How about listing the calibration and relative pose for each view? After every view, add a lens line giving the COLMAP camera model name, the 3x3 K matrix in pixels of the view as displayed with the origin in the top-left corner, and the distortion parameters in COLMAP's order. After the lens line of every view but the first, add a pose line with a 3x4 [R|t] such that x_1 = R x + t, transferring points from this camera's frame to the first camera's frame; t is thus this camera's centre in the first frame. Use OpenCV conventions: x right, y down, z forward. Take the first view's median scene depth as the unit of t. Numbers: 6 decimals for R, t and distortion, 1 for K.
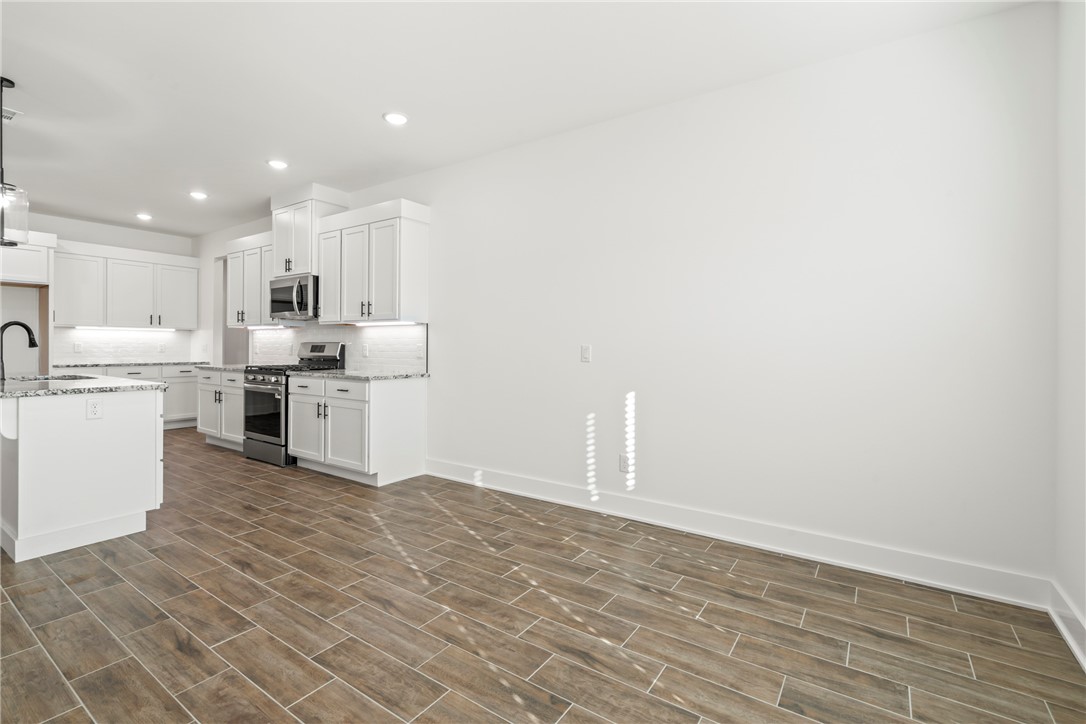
lens RADIAL K [[496.6, 0, 535.9], [0, 496.6, 343.8], [0, 0, 1]] dist [-0.001844, 0.000236]
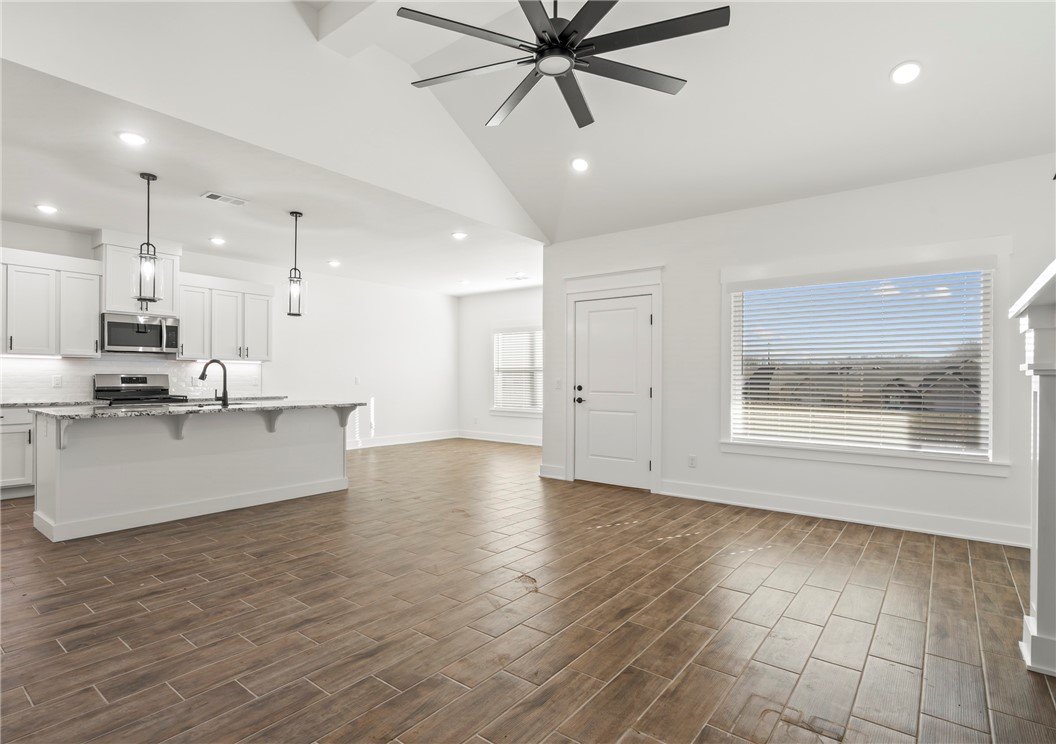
lens RADIAL K [[544.6, 0, 485.3], [0, 544.6, 371.5], [0, 0, 1]] dist [-0.000201, 0.000568]
pose [[0.094770, 0.007366, 0.995472, -2.077010], [-0.007058, 0.999952, -0.006727, -0.008747], [-0.995474, -0.006389, 0.094817, 0.165165]]
